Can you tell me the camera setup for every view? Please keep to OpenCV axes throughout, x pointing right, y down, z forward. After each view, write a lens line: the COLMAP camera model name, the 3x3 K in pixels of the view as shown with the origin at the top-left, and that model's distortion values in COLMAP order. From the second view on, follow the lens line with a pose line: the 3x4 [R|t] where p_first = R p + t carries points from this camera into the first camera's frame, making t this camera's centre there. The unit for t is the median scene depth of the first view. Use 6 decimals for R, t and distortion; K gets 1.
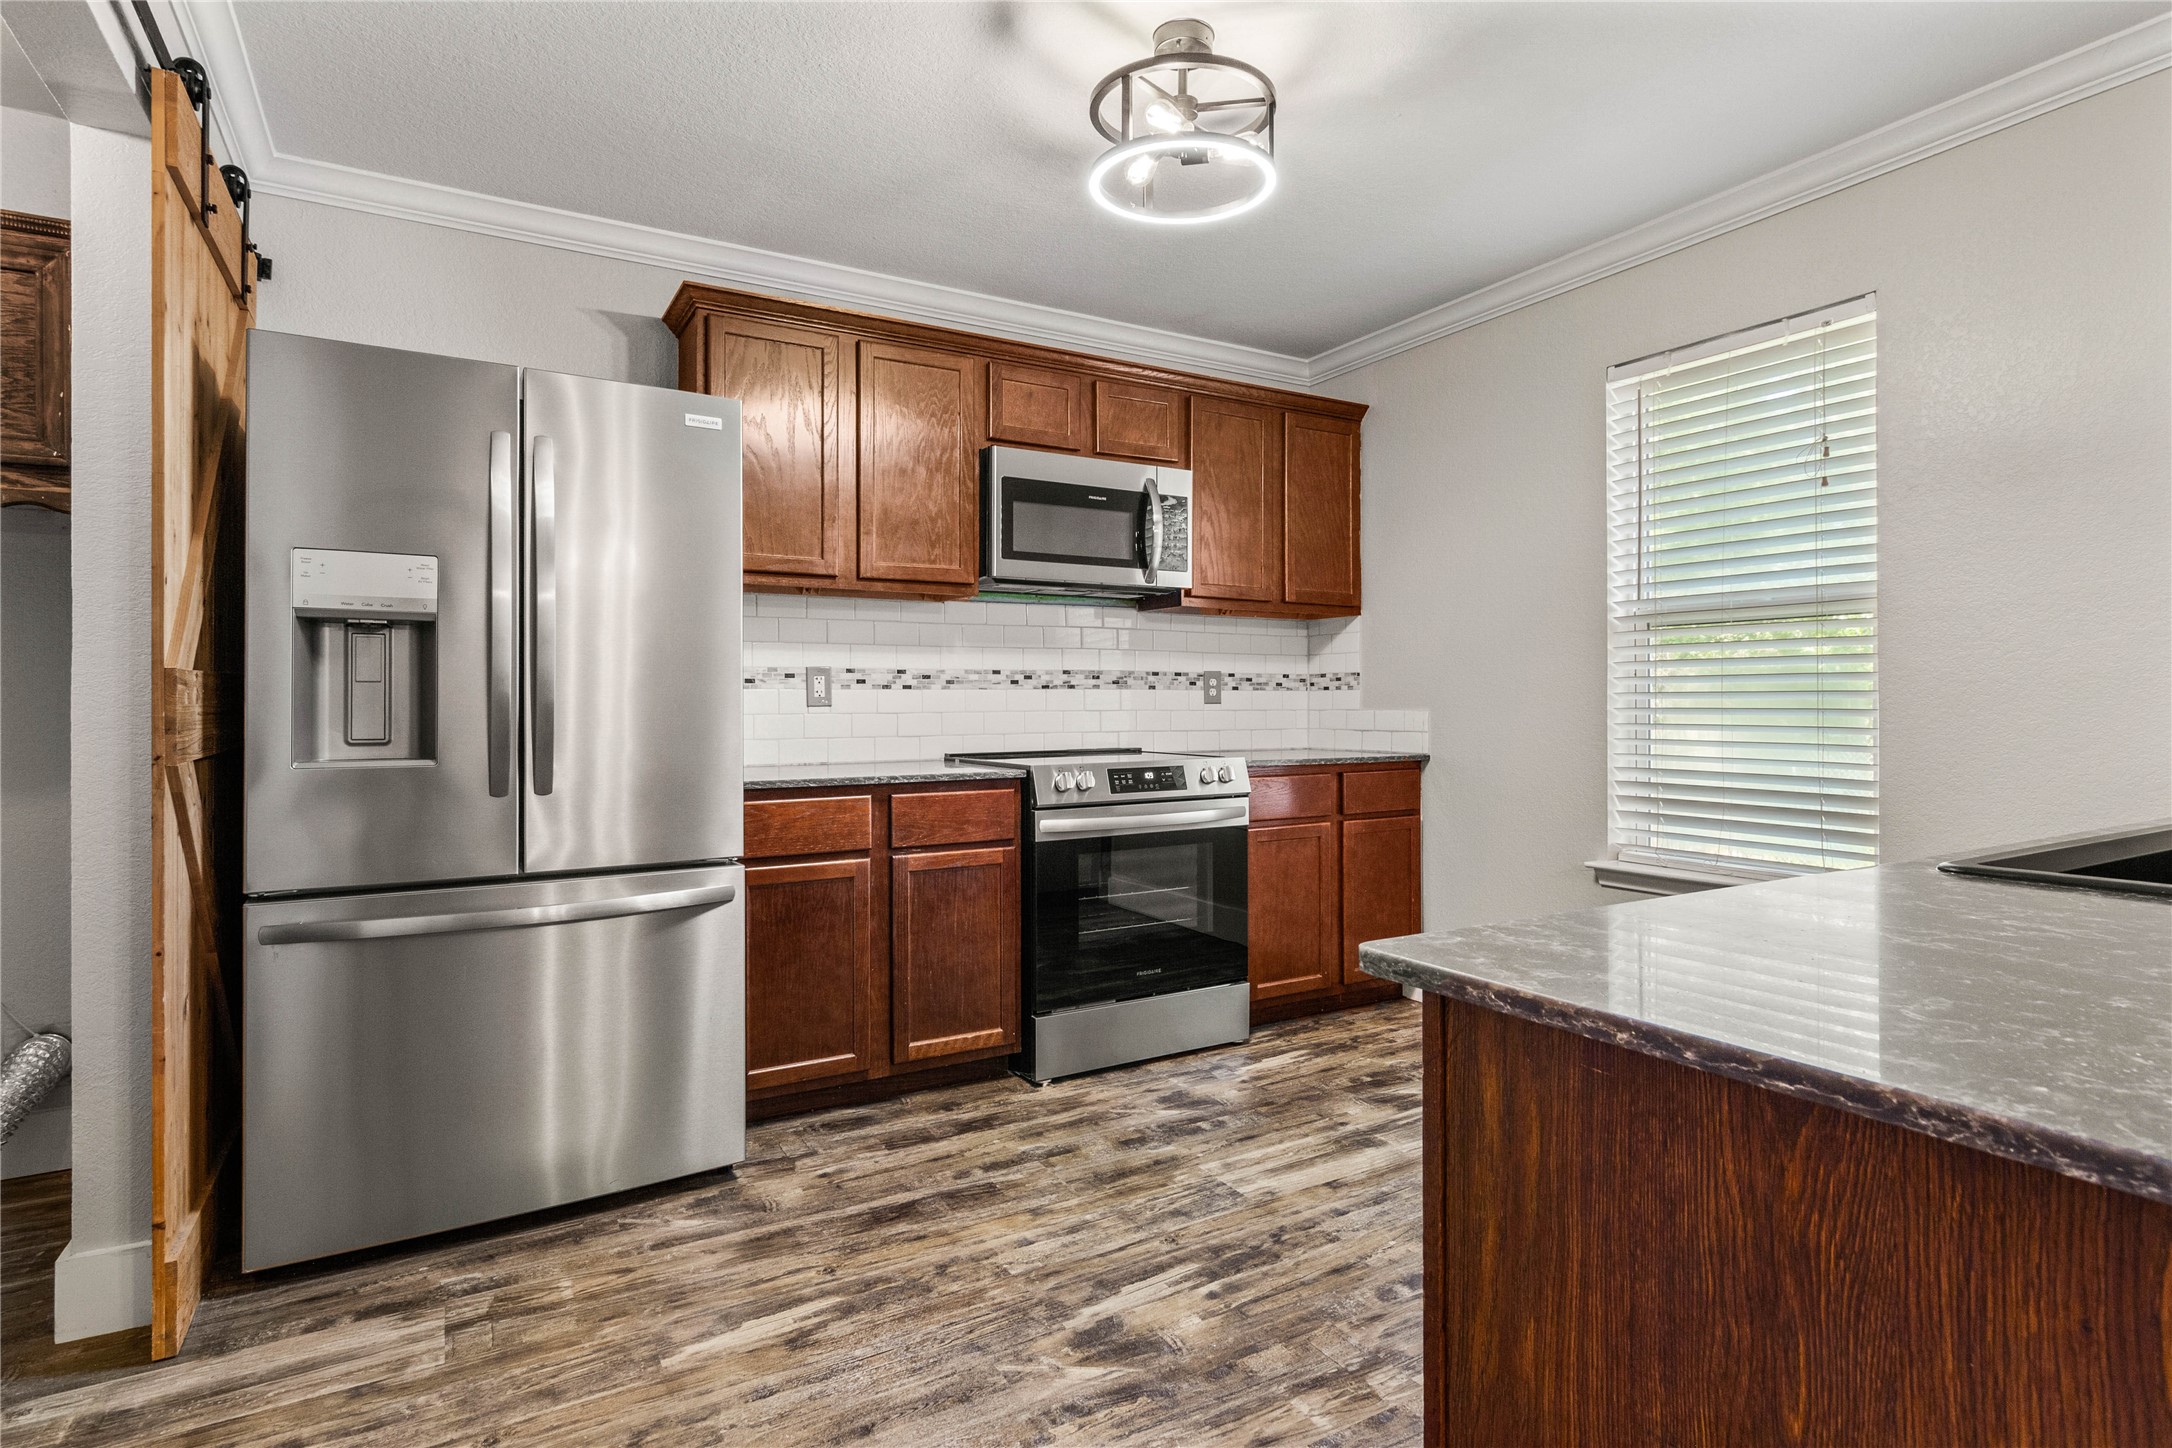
lens RADIAL K [[1124.6, 0, 1088.2], [0, 1124.6, 703.4], [0, 0, 1]] dist [0.007924, 0.001319]
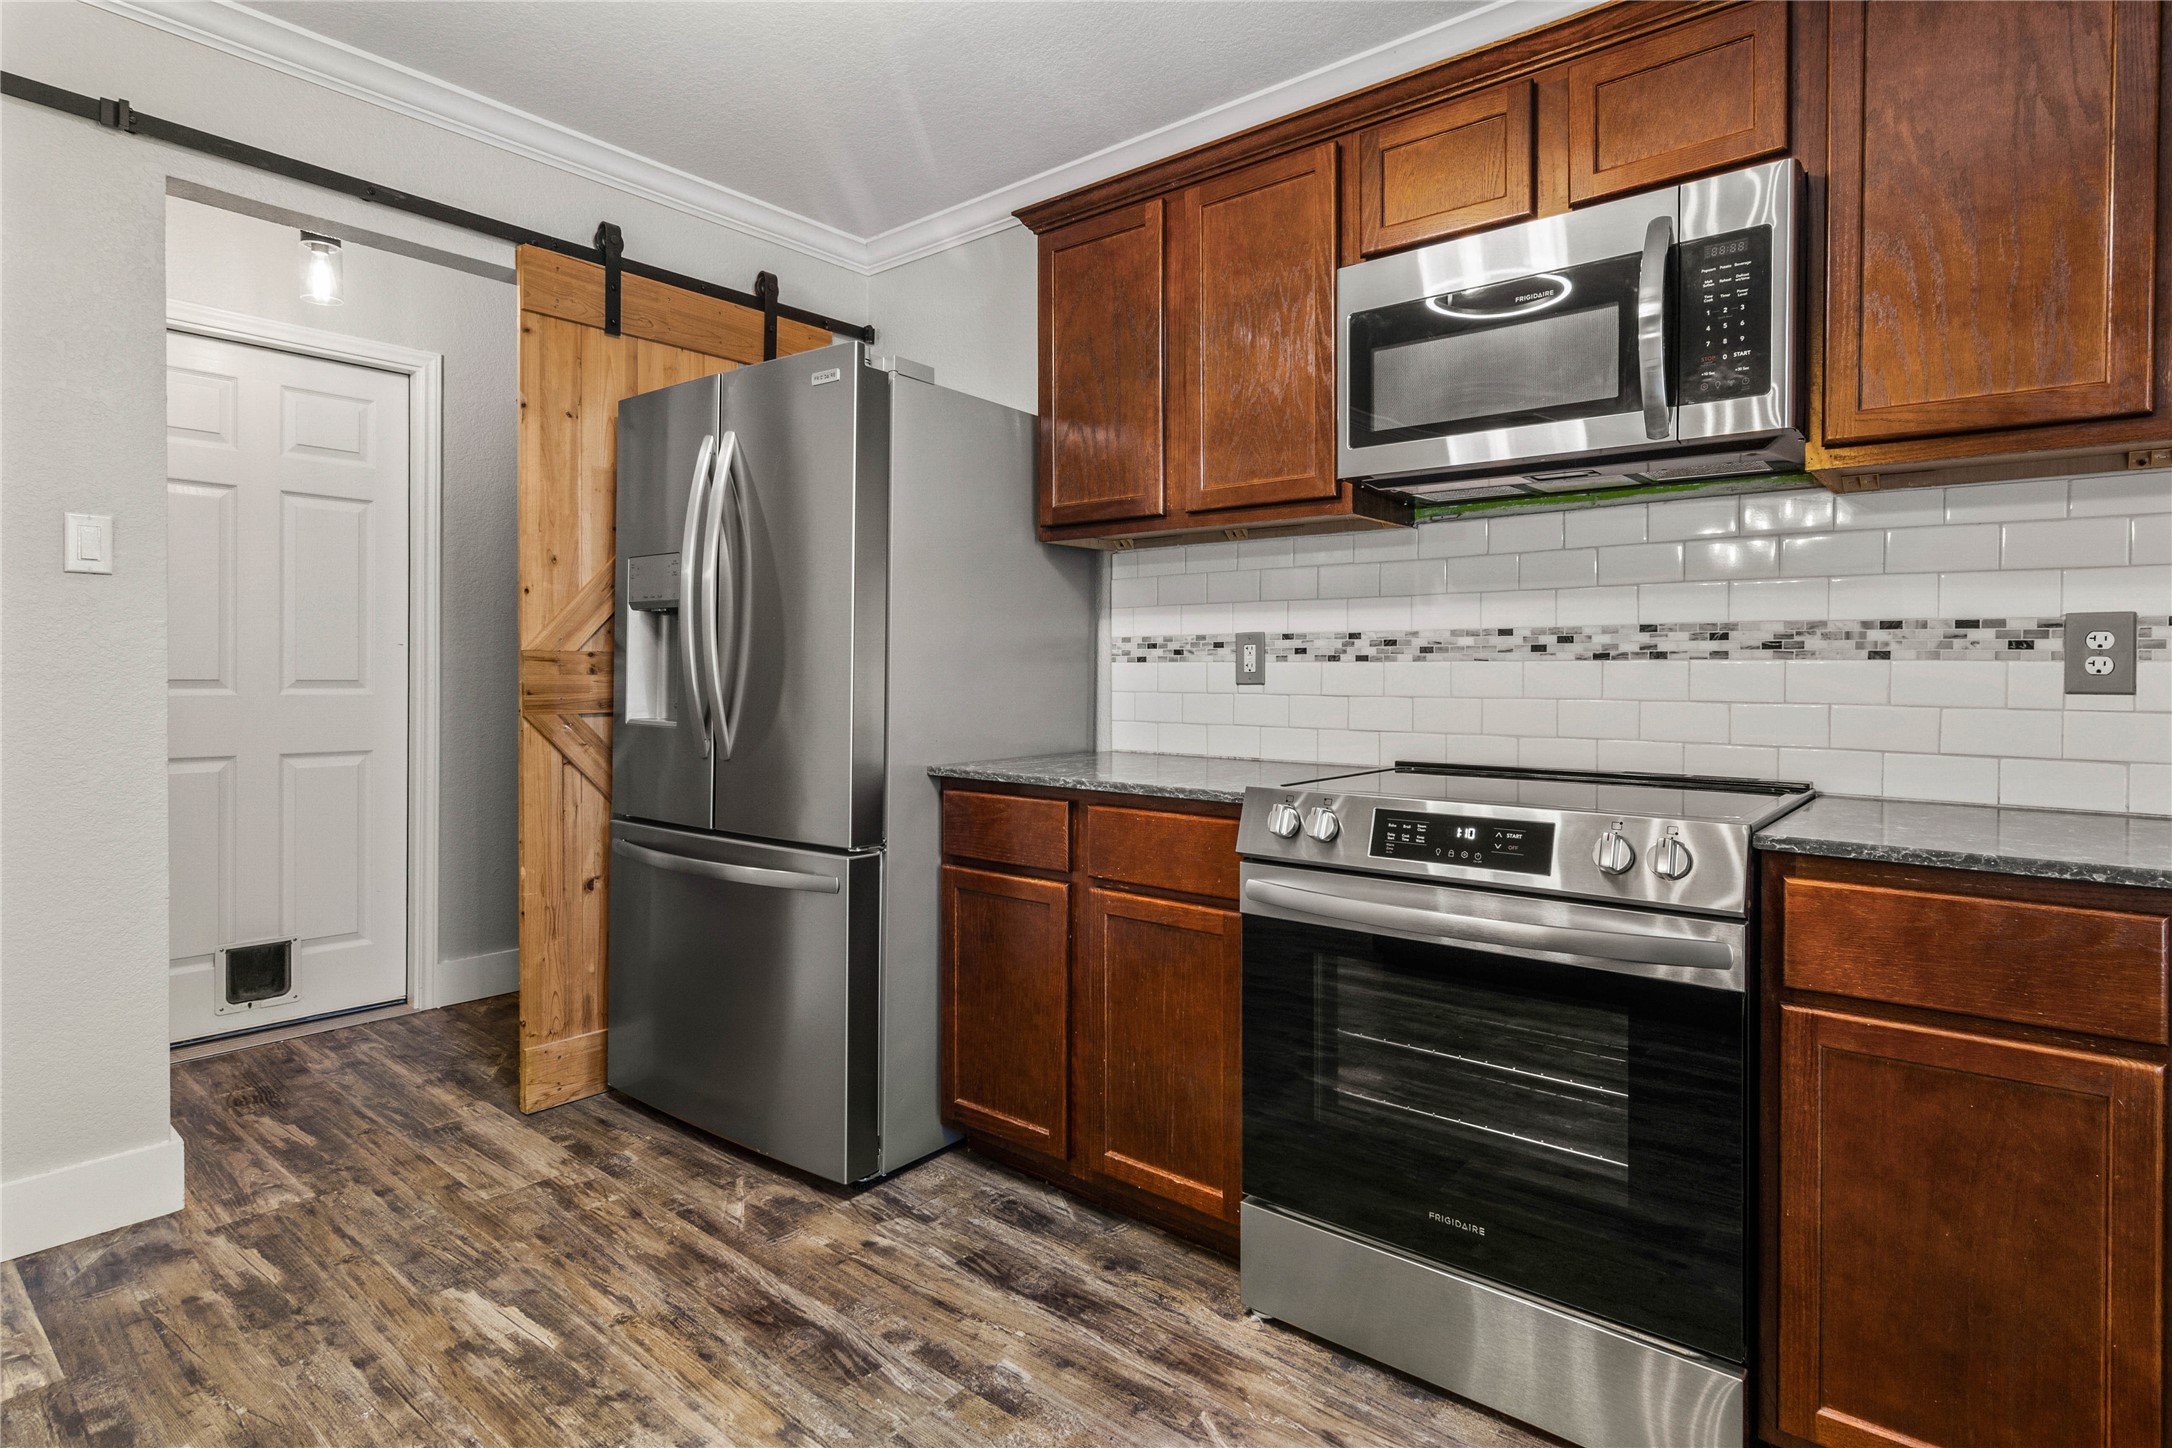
lens RADIAL K [[1124.6, 0, 1087.6], [0, 1124.6, 683.1], [0, 0, 1]] dist [0.007924, 0.001319]
pose [[0.341244, 0.014796, -0.939858, 0.516486], [-0.008070, 0.999885, 0.012811, -0.008399], [0.939940, 0.003213, 0.341325, 0.743311]]
